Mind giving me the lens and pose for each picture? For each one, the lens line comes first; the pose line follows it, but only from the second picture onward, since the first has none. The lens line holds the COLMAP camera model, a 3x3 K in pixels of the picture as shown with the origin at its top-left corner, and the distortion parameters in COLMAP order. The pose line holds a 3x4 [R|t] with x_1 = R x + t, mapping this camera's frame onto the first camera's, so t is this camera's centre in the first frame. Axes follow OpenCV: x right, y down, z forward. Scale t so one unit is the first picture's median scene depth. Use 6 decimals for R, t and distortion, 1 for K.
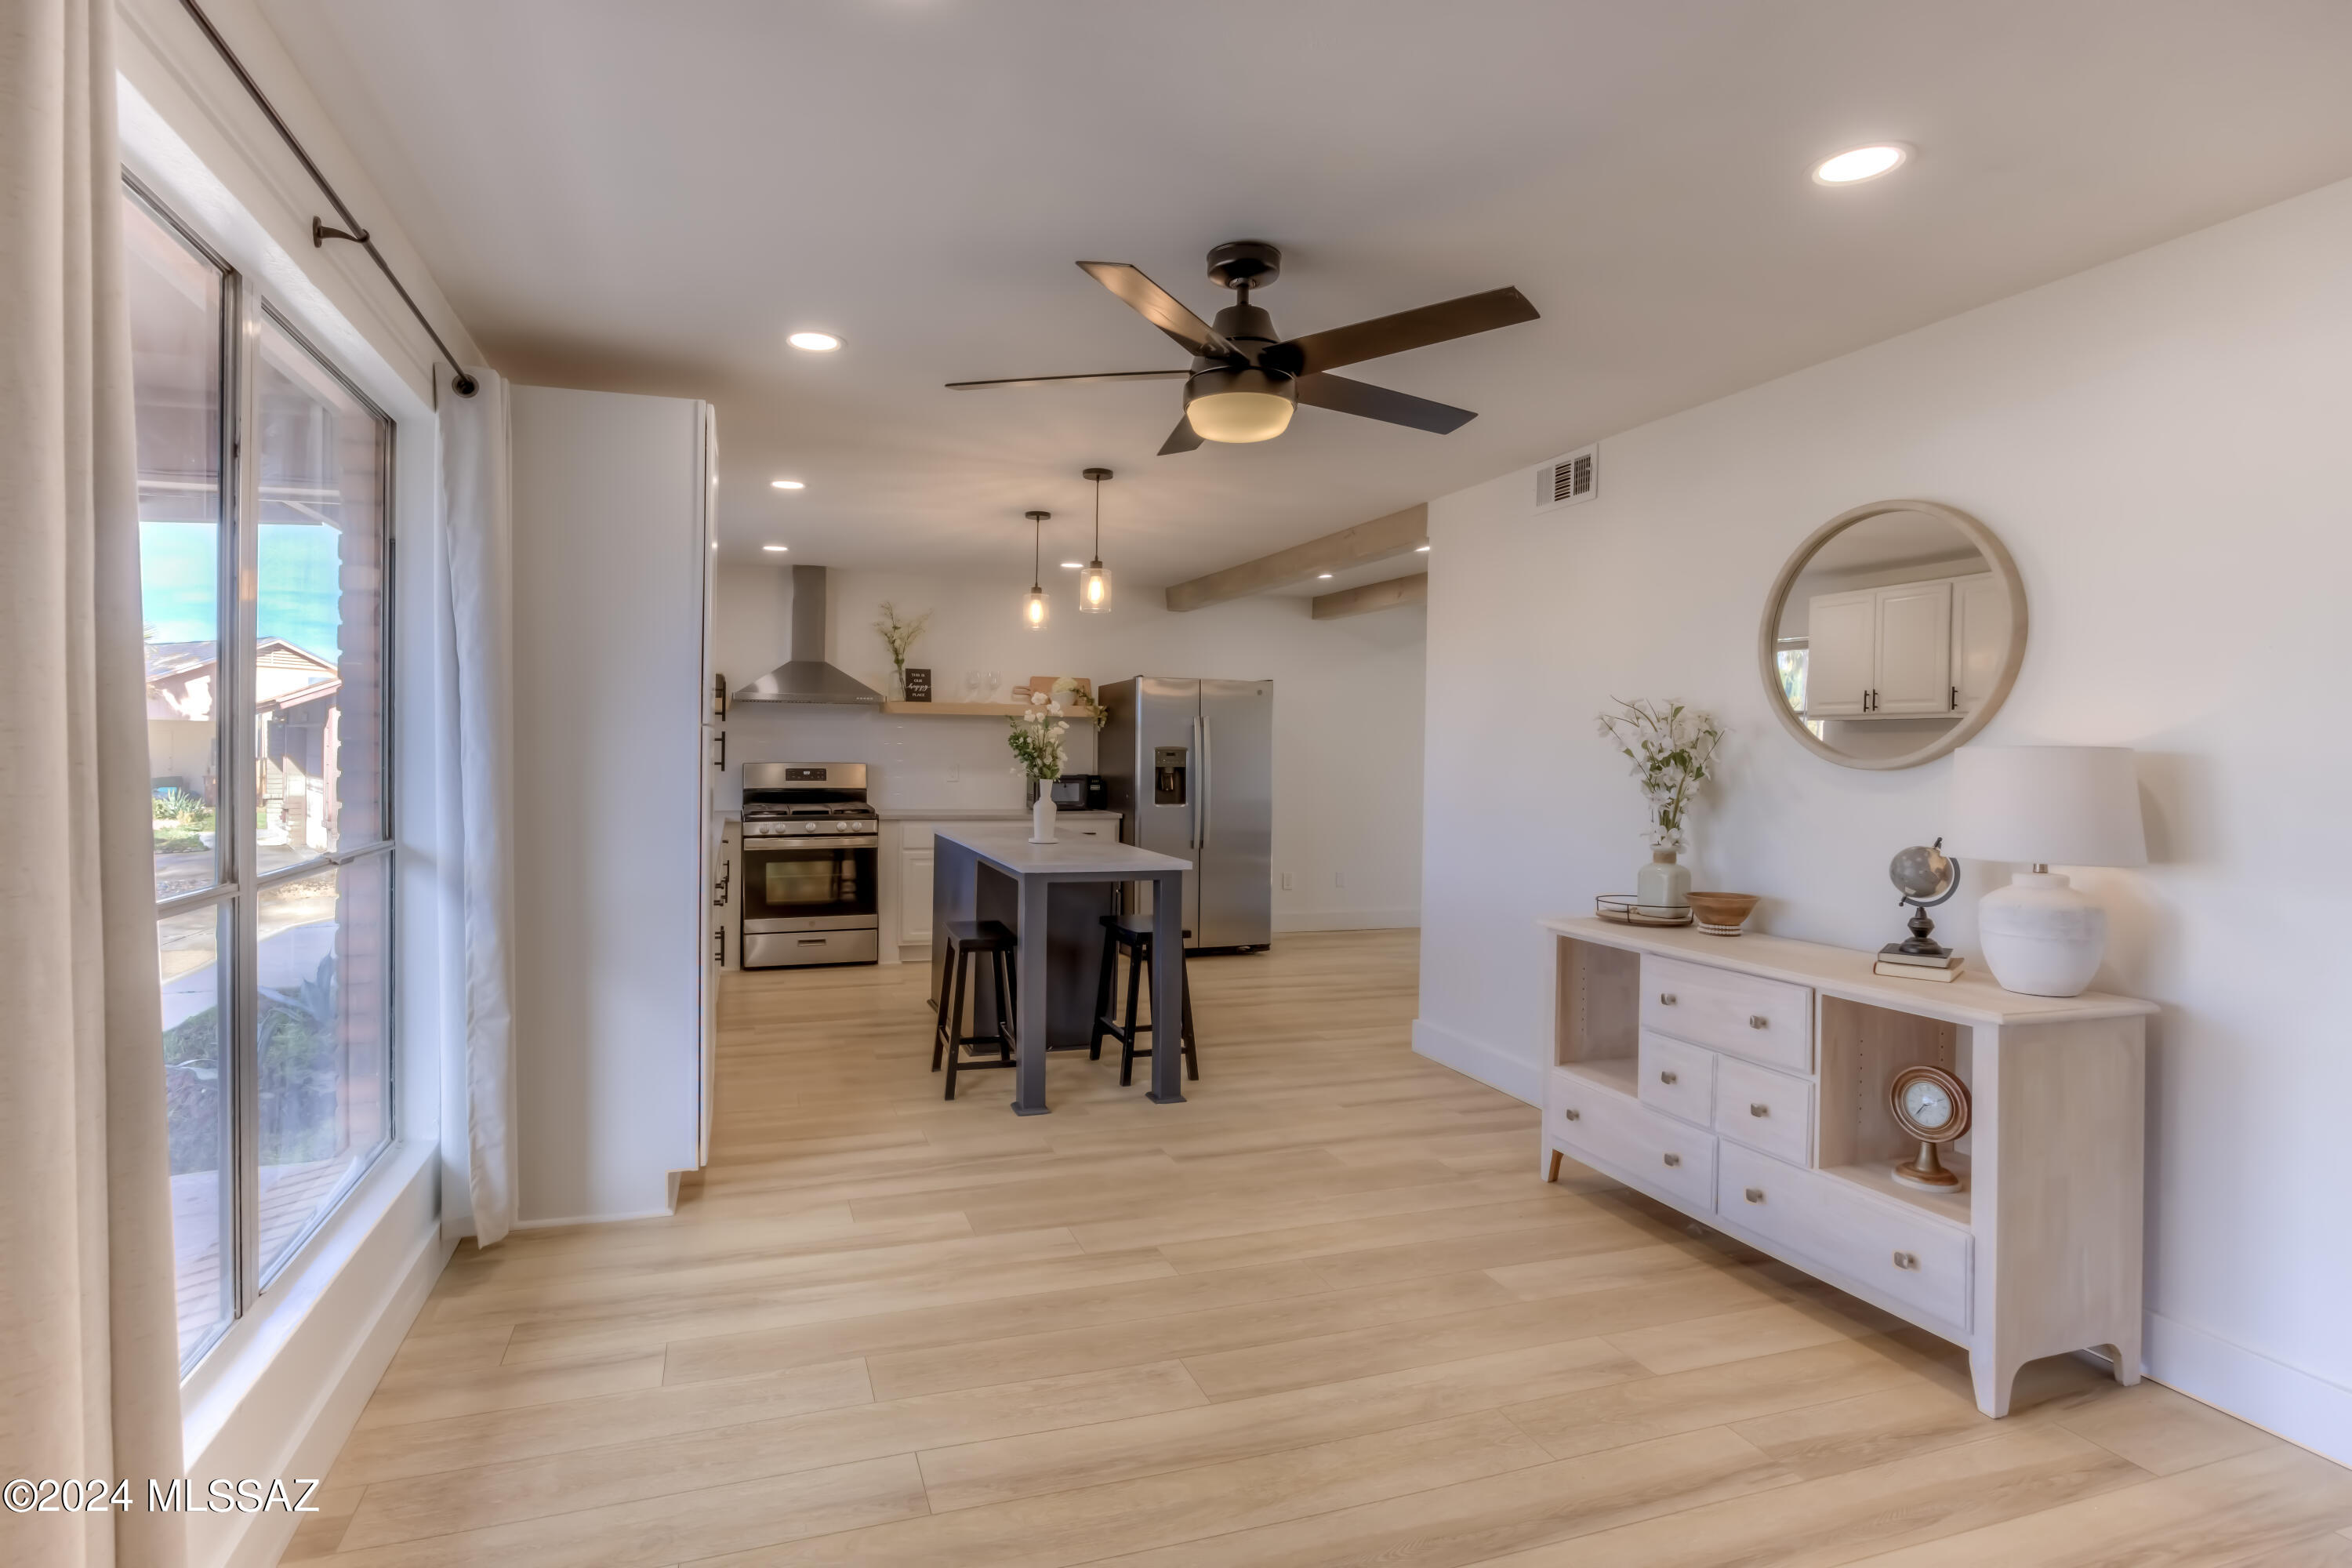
lens RADIAL K [[1141.3, 0, 1064.0], [0, 1141.3, 742.4], [0, 0, 1]] dist [-0.022165, 0.005658]
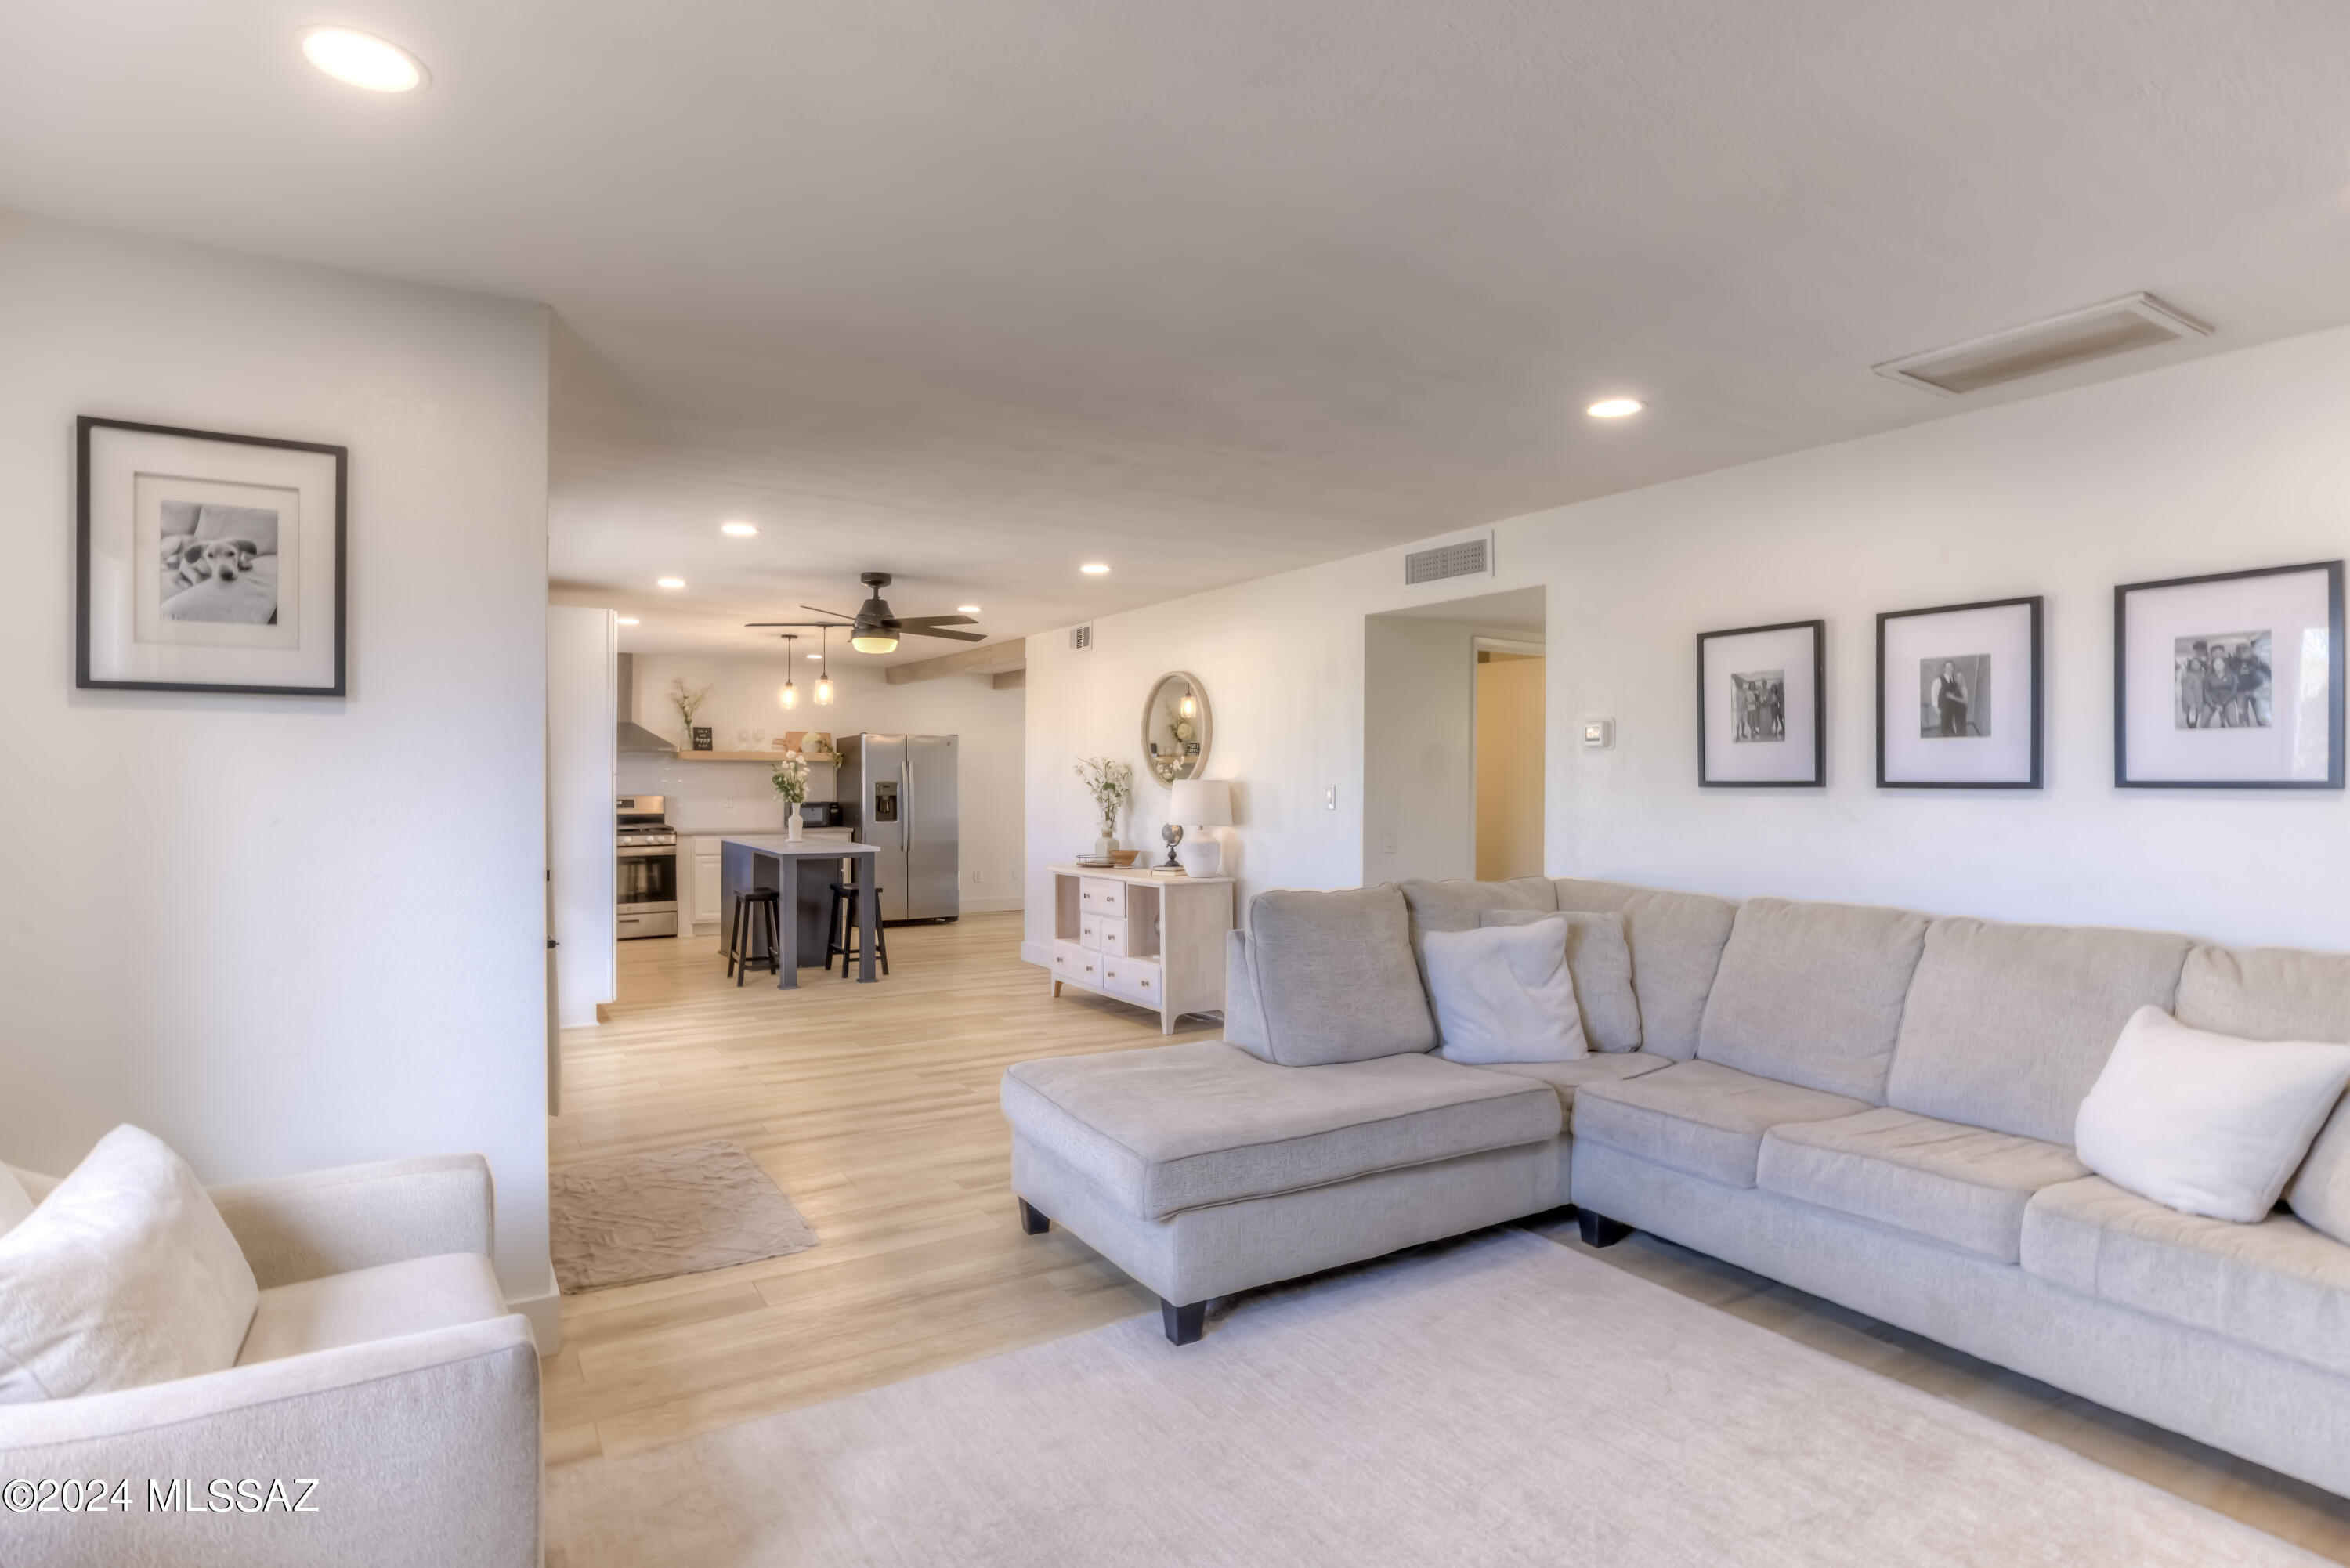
lens RADIAL K [[1140.2, 0, 1128.7], [0, 1140.2, 790.3], [0, 0, 1]] dist [-0.022165, 0.005658]
pose [[0.966297, -0.010459, 0.257216, 0.034064], [0.006710, 0.999858, 0.015450, -0.010275], [-0.257341, -0.013203, 0.966230, -0.933823]]
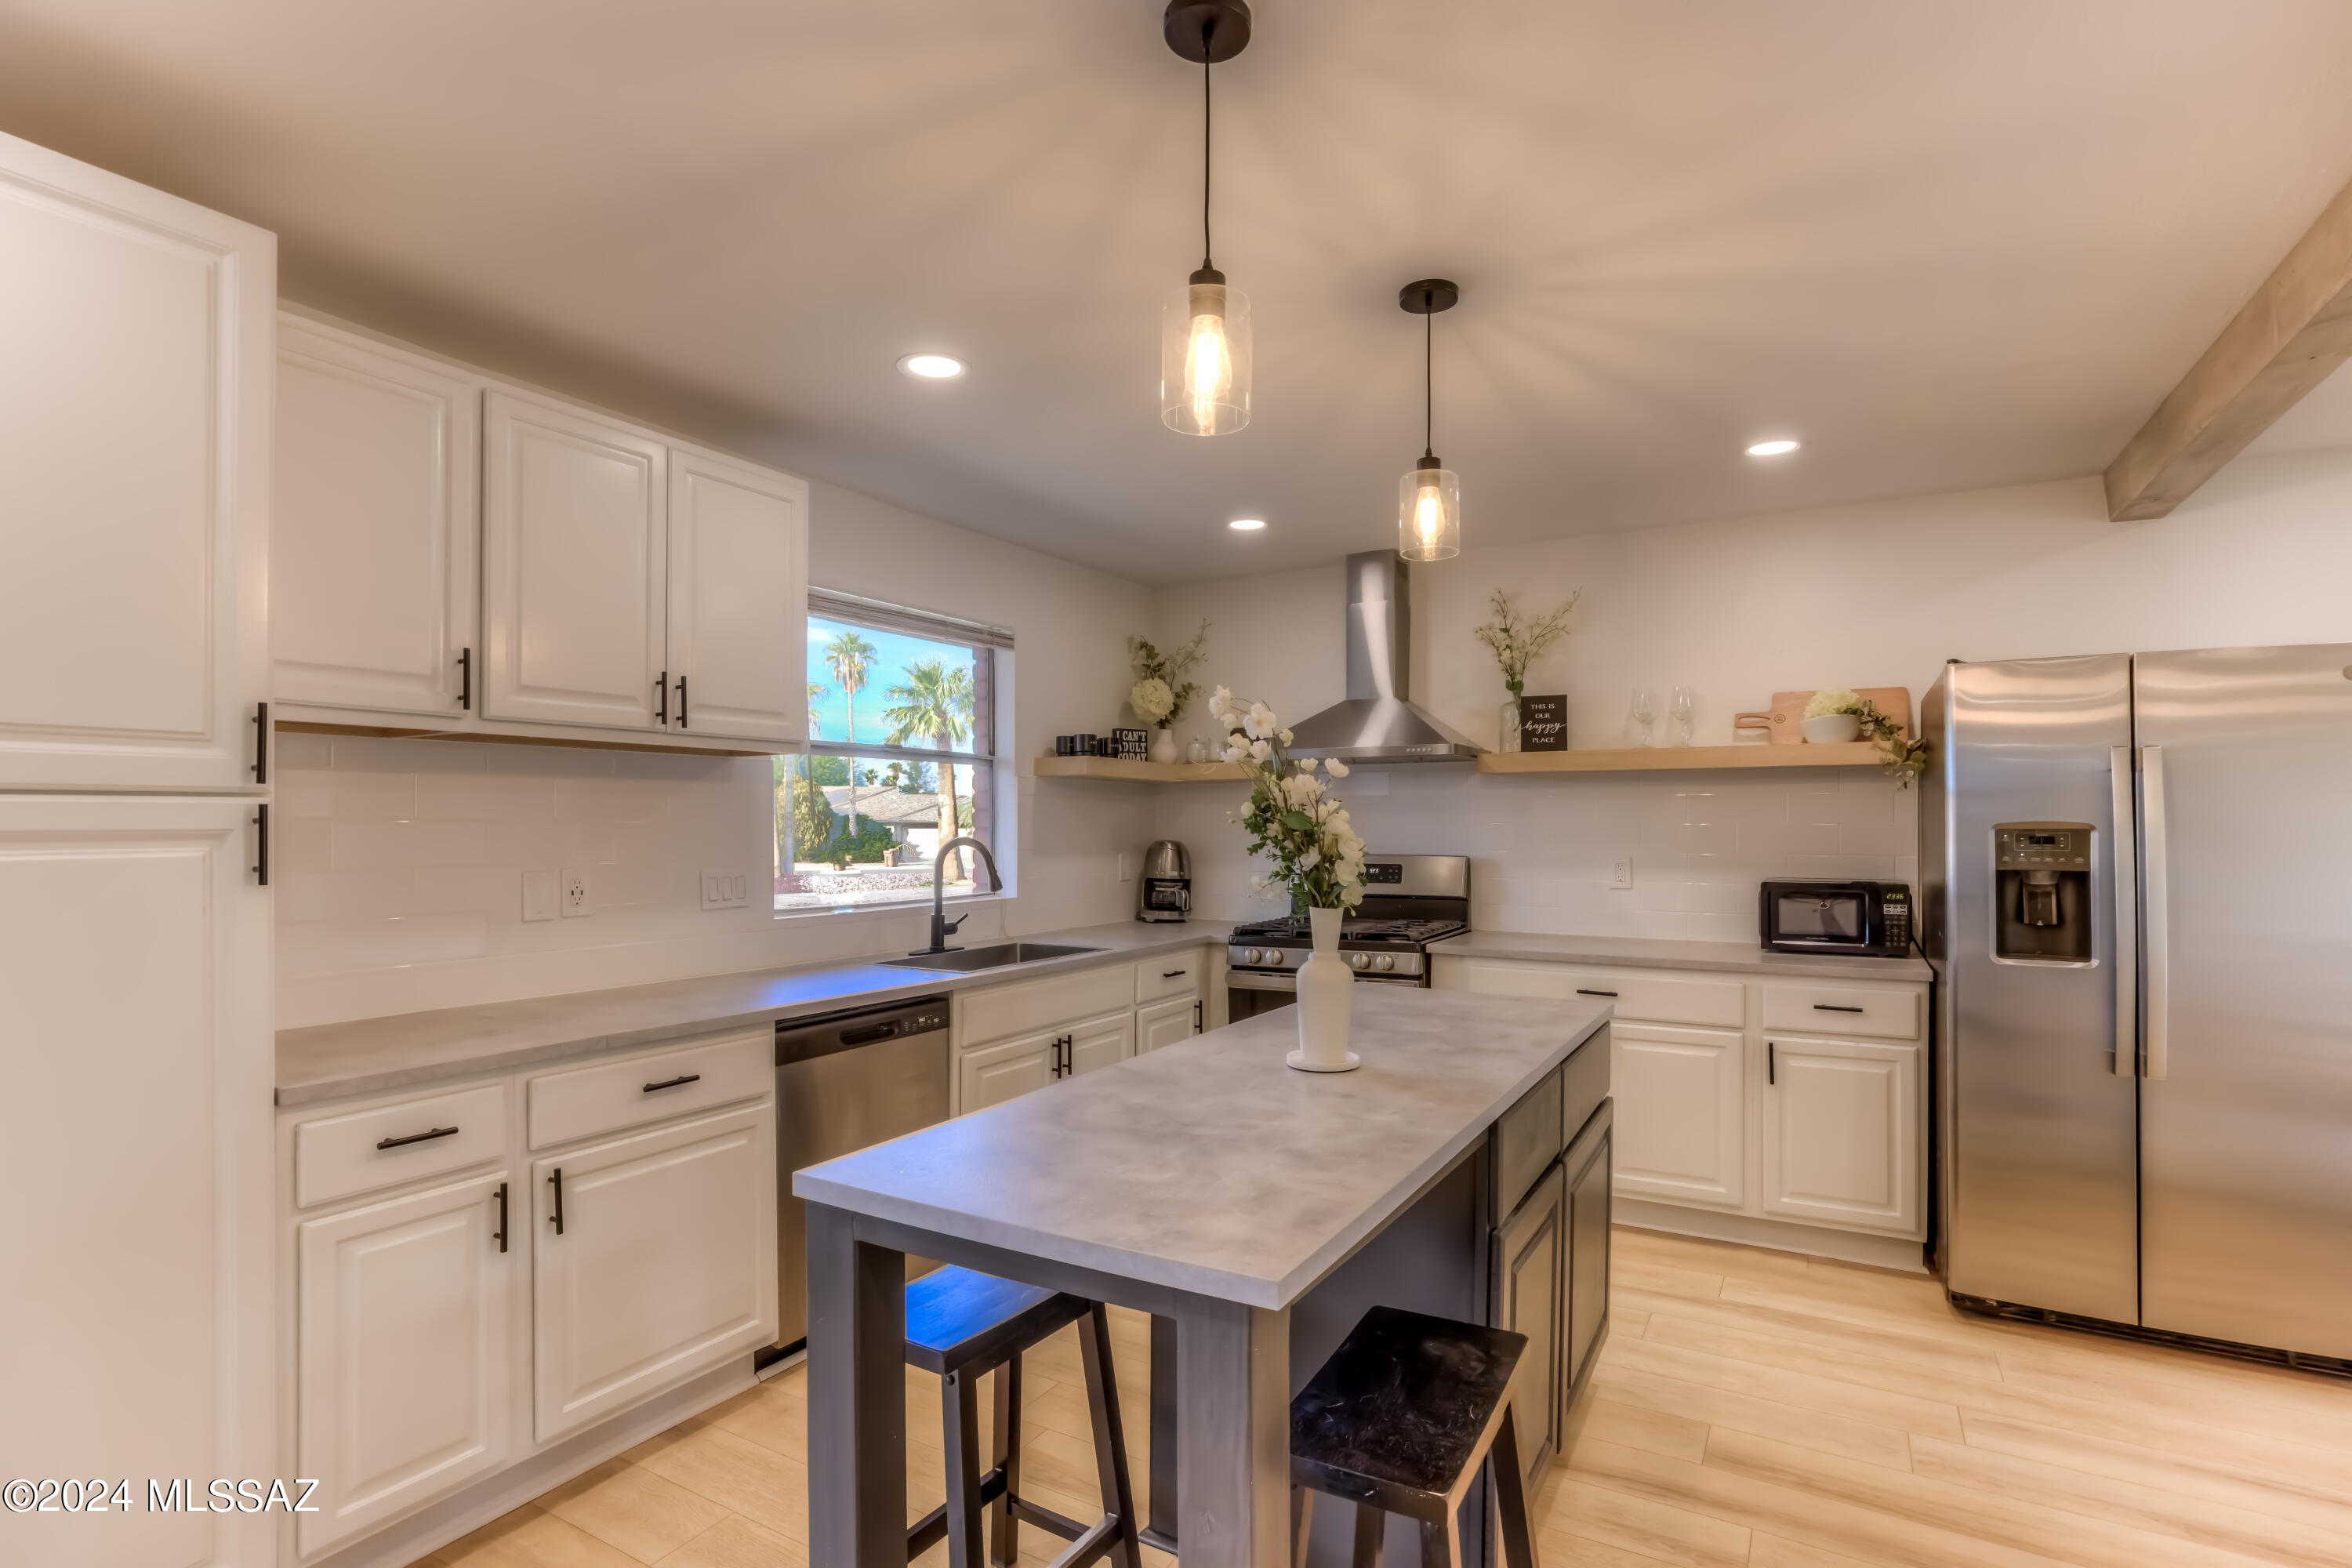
lens RADIAL K [[1141.3, 0, 1212.7], [0, 1141.3, 810.6], [0, 0, 1]] dist [-0.022165, 0.005658]
pose [[0.711741, -0.022362, -0.702086, 0.315606], [0.013240, 0.999743, -0.018421, 0.006503], [0.702317, 0.003815, 0.711854, 0.885187]]
